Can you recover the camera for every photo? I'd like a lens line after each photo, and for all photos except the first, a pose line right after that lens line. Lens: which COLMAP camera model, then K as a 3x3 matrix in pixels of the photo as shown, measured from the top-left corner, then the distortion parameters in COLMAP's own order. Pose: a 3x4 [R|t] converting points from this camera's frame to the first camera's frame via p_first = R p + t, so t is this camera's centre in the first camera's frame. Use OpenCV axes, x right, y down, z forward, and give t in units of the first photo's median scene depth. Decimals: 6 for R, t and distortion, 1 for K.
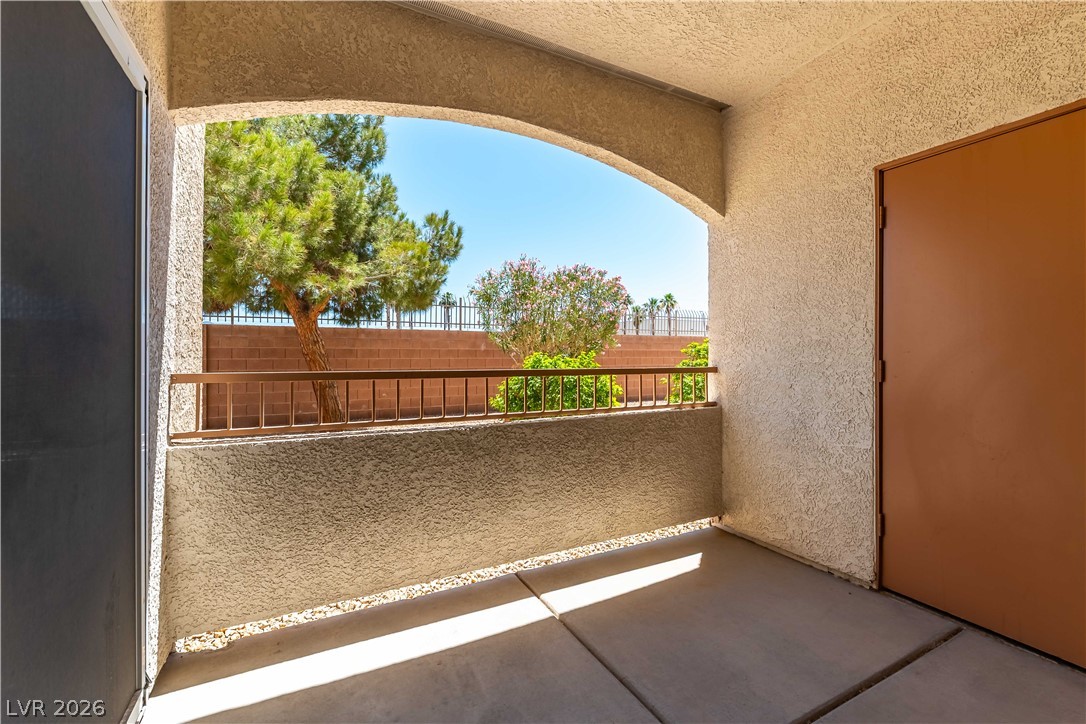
lens RADIAL K [[471.7, 0, 548.6], [0, 471.7, 360.9], [0, 0, 1]] dist [-0.000548, -0.000184]
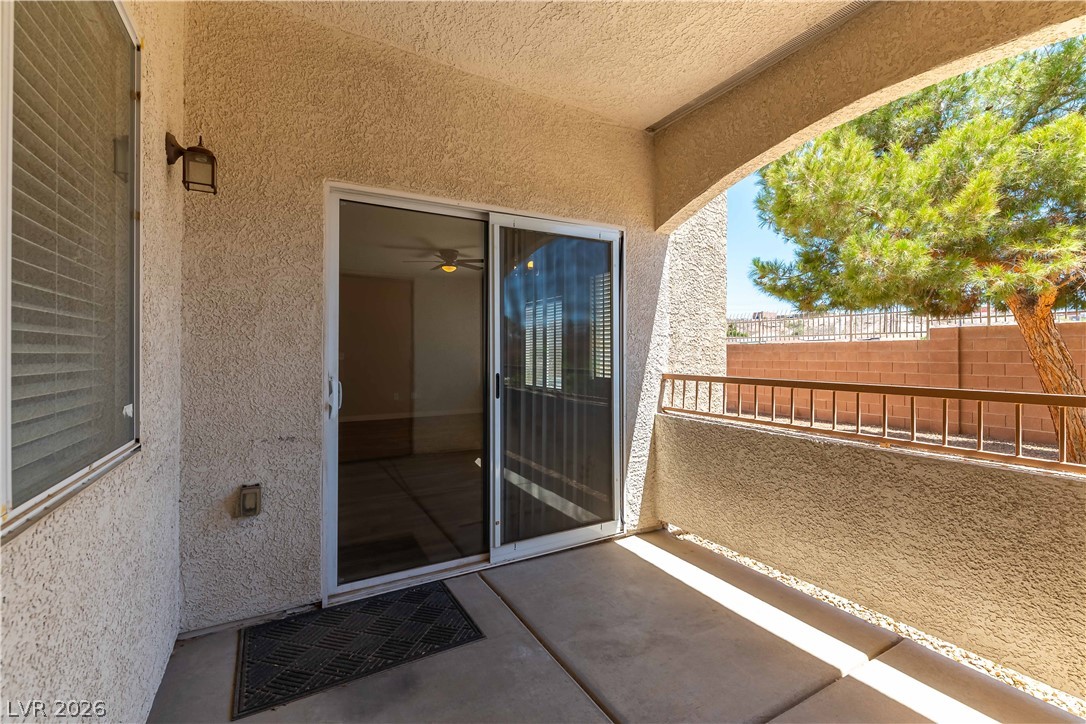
lens RADIAL K [[469.3, 0, 545.0], [0, 469.3, 355.7], [0, 0, 1]] dist [0.000504, 0.000075]
pose [[0.037591, 0.004908, -0.999281, 0.740135], [-0.015604, 0.999869, 0.004324, -0.030004], [0.999171, 0.015430, 0.037663, 0.359971]]
